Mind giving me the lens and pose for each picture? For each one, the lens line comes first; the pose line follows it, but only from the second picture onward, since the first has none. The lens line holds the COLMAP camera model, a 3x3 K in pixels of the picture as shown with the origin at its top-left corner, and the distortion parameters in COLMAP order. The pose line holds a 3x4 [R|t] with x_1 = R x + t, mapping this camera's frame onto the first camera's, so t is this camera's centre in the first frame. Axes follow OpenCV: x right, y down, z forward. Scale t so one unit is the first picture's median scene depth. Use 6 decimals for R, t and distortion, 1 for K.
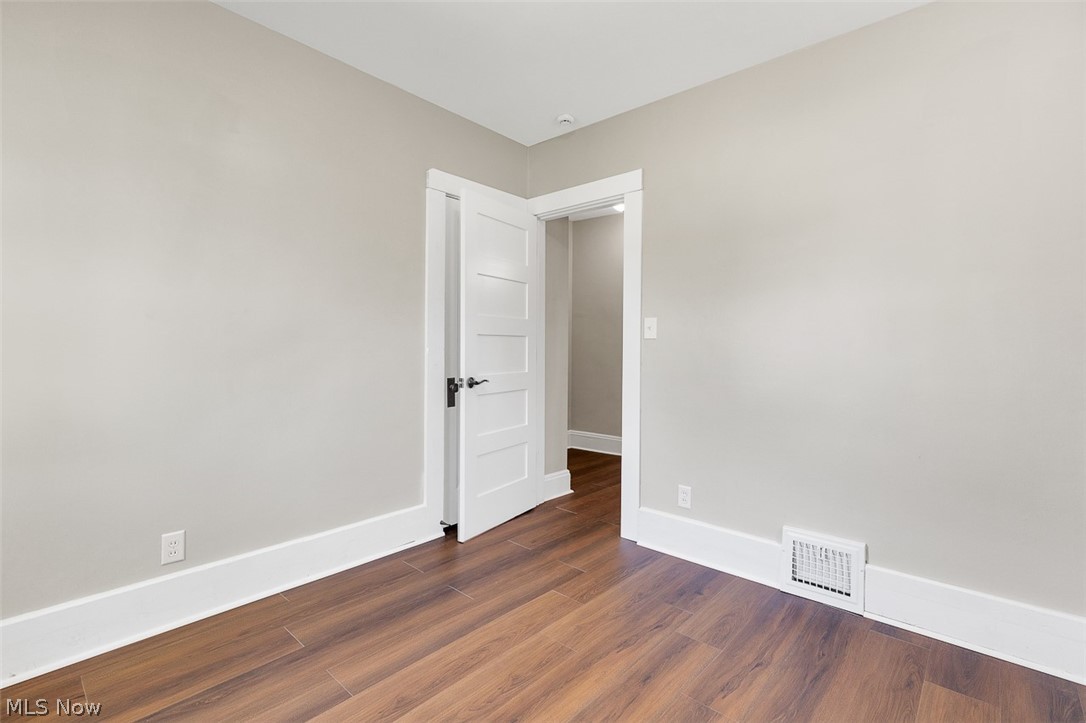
lens RADIAL K [[497.2, 0, 541.8], [0, 497.2, 353.3], [0, 0, 1]] dist [0.004269, 0.000442]
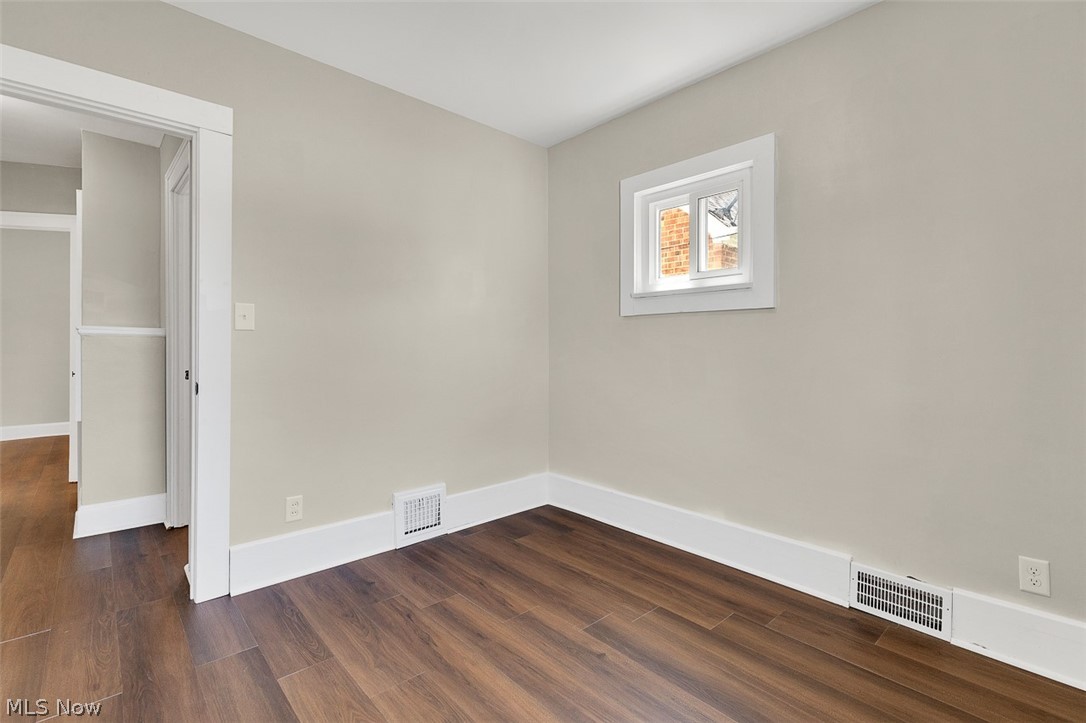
lens RADIAL K [[497.2, 0, 542.0], [0, 497.2, 355.0], [0, 0, 1]] dist [0.004269, 0.000442]
pose [[0.093279, -0.026259, 0.995294, -0.661326], [0.009534, 0.999630, 0.025480, -0.006650], [-0.995594, 0.007113, 0.093495, 0.564679]]
